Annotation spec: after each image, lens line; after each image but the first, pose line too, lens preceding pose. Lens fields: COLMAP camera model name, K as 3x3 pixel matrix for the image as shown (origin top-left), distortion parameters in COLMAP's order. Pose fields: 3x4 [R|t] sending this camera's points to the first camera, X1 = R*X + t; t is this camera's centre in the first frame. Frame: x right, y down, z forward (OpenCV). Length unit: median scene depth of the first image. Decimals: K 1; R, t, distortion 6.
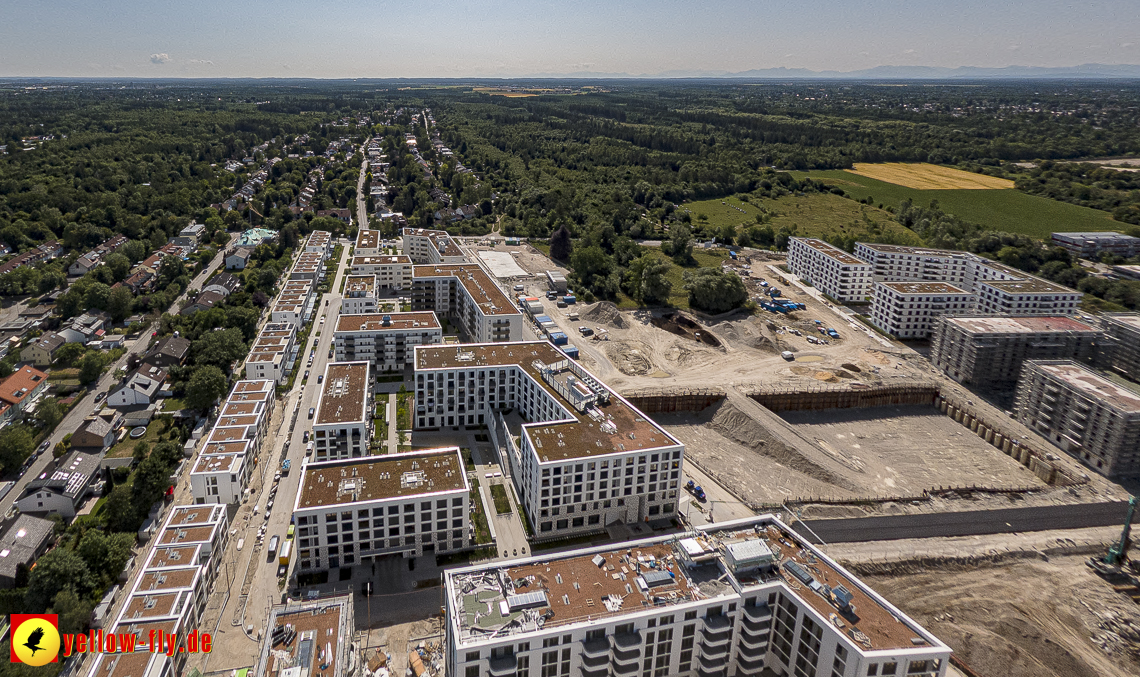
lens RADIAL K [[491.2, 0, 449.8], [0, 491.2, 163.4], [0, 0, 1]] dist [-0.019809, 0.000911]
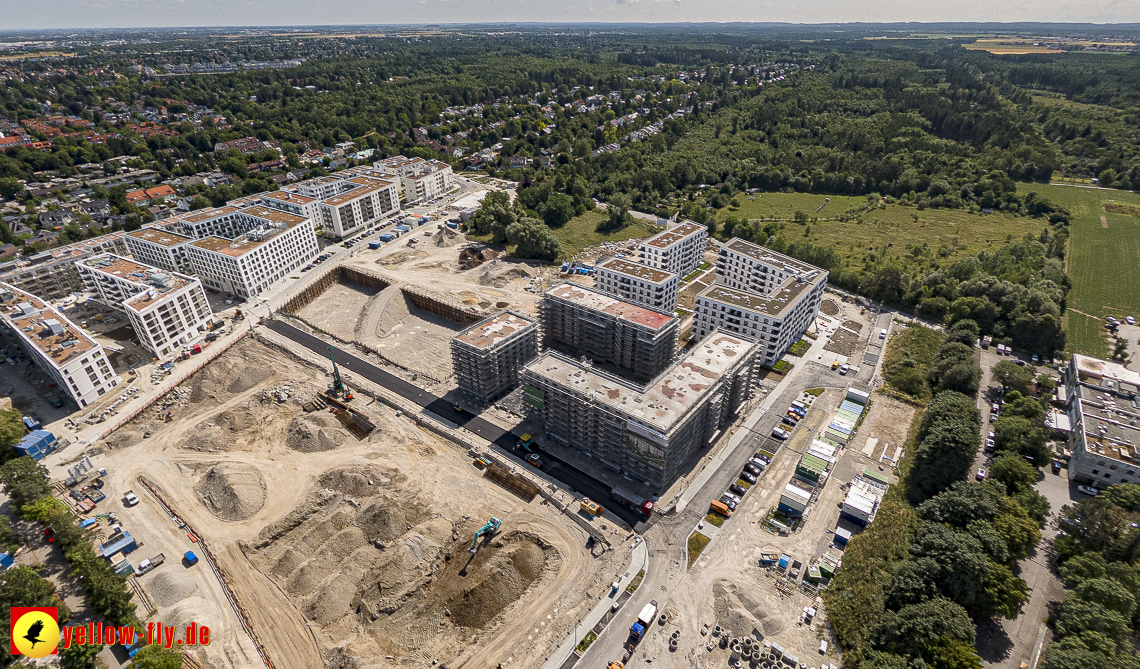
lens RADIAL K [[521.6, 0, 561.4], [0, 521.6, 351.2], [0, 0, 1]] dist [-0.017115, 0.002564]
pose [[0.806839, 0.318682, -0.497445, 1.243477], [-0.100091, 0.903594, 0.416532, -0.007825], [0.582230, -0.286285, 0.760953, 0.080198]]
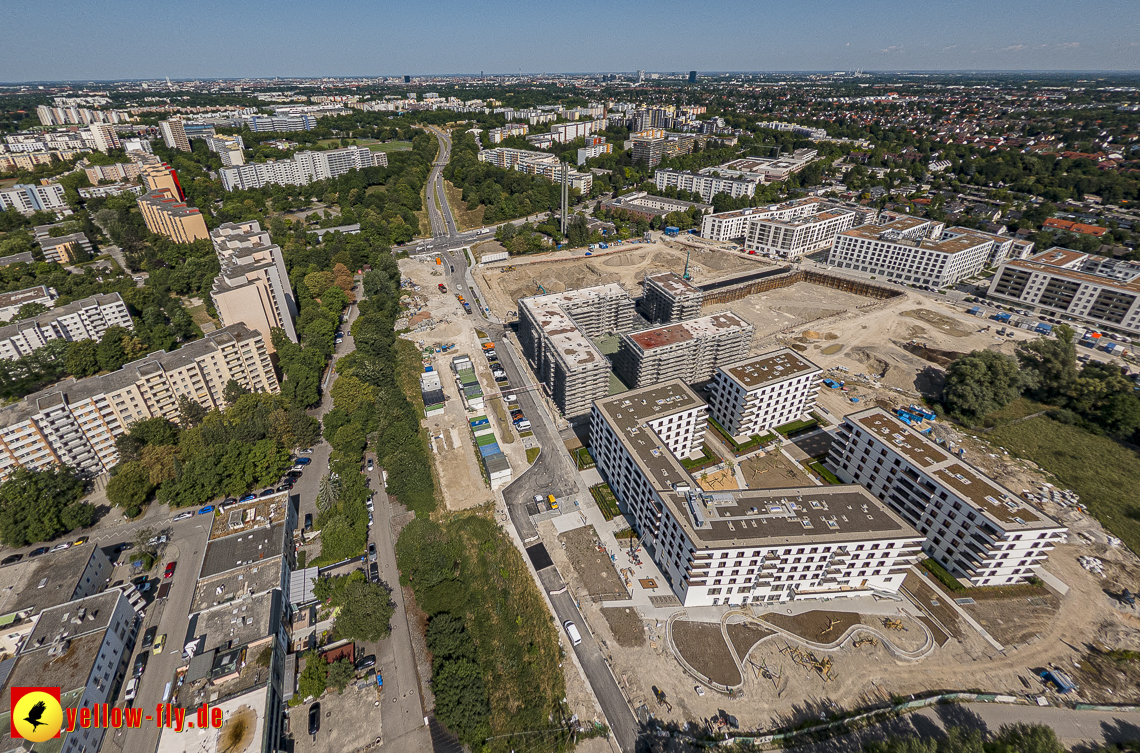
lens RADIAL K [[472.2, 0, 546.3], [0, 472.2, 315.2], [0, 0, 1]] dist [-0.013906, 0.000129]
pose [[-0.917387, 0.195983, -0.346399, 1.345520], [-0.049308, 0.807684, 0.587550, -0.193792], [0.394930, 0.556091, -0.731295, 1.183994]]
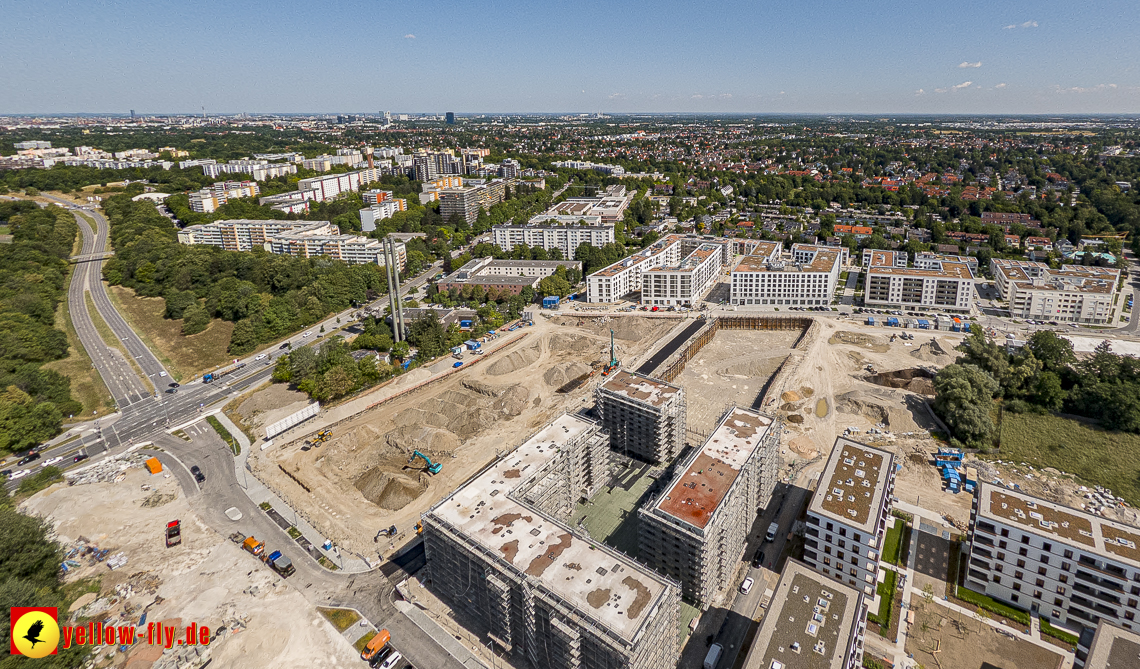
lens RADIAL K [[521.6, 0, 675.5], [0, 521.6, 239.7], [0, 0, 1]] dist [-0.017115, 0.002564]
pose [[-0.461016, 0.213806, -0.861250, 1.344422], [-0.144180, 0.939597, 0.310434, -0.141532], [0.875601, 0.267290, -0.402343, 0.861313]]
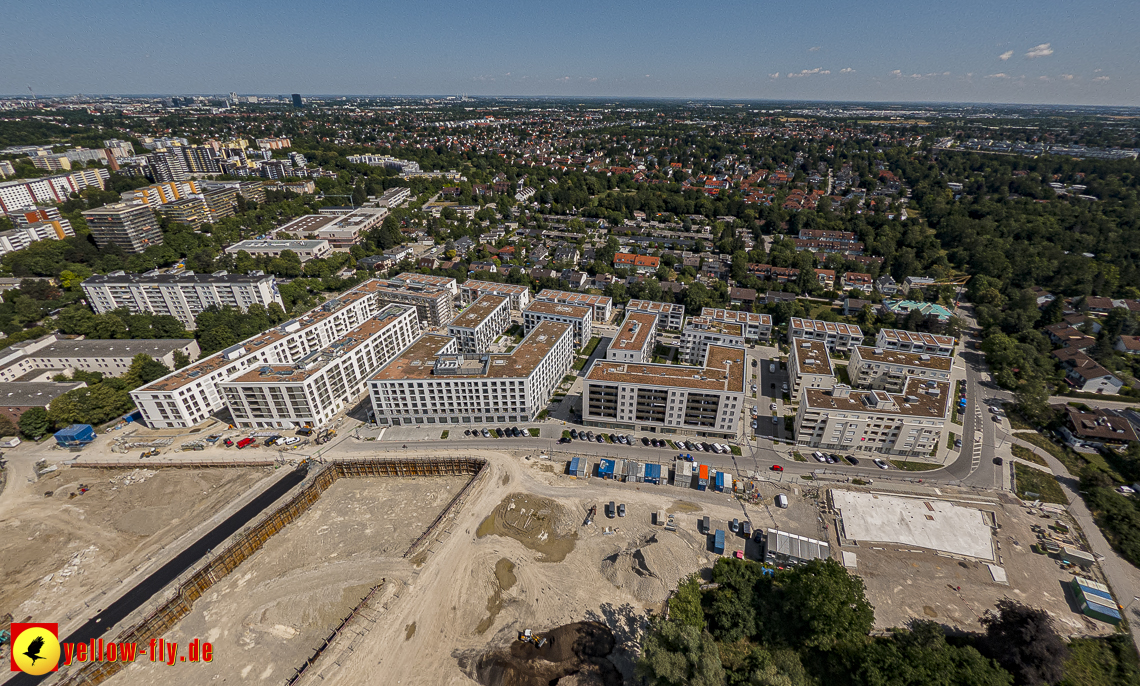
lens RADIAL K [[458.2, 0, 587.7], [0, 458.2, 342.2], [0, 0, 1]] dist [-0.018552, 0.001290]
pose [[-0.389727, 0.437215, -0.810528, 0.631267], [-0.161611, 0.833992, 0.527579, -0.157309], [0.906639, 0.336603, -0.254370, 0.944497]]
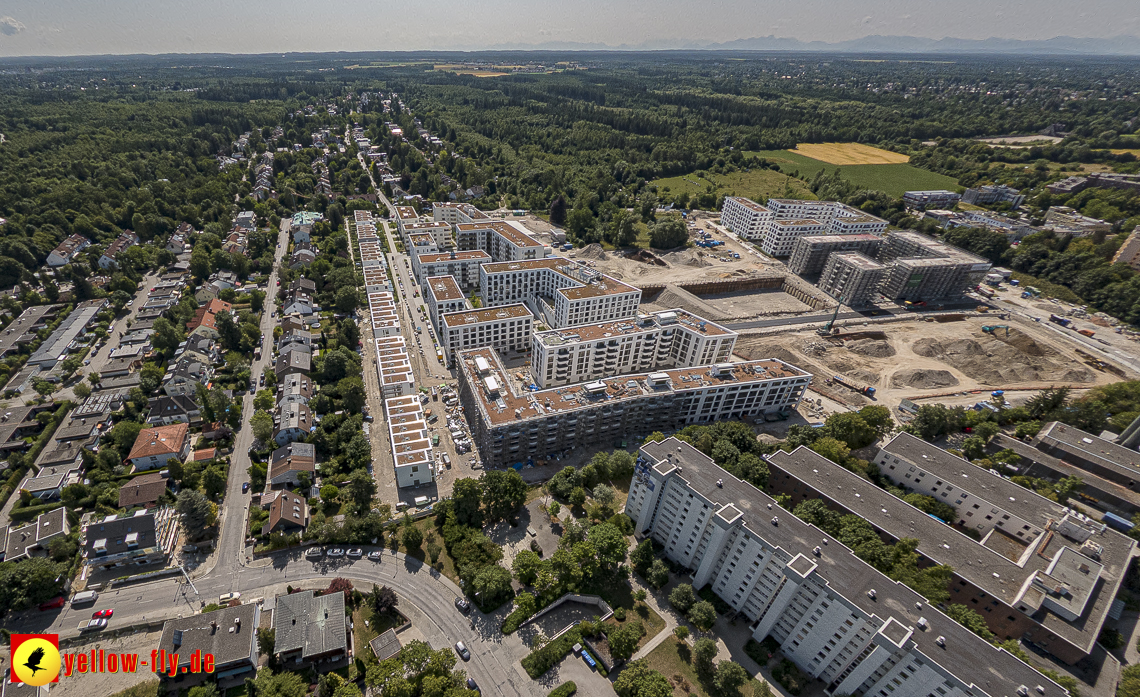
lens RADIAL K [[478.8, 0, 493.9], [0, 478.8, 408.7], [0, 0, 1]] dist [-0.021266, 0.001813]
pose [[0.987765, -0.095469, 0.123314, -0.180510], [0.028423, 0.887688, 0.459567, 0.058786], [-0.153339, -0.450439, 0.879541, -0.379738]]
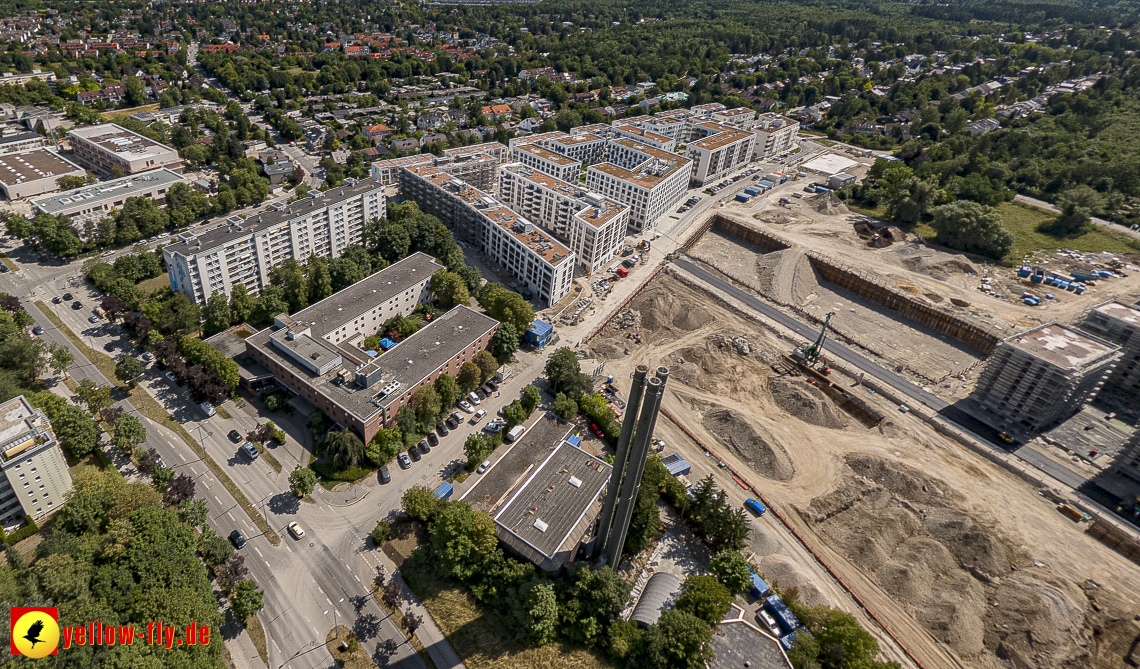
lens RADIAL K [[558.9, 0, 462.0], [0, 558.9, 263.3], [0, 0, 1]] dist [-0.014737, -0.000054]
pose [[0.436441, 0.434973, -0.787603, 0.949819], [-0.158999, 0.898884, 0.408323, 0.051749], [0.885573, -0.052981, 0.461470, -0.276099]]
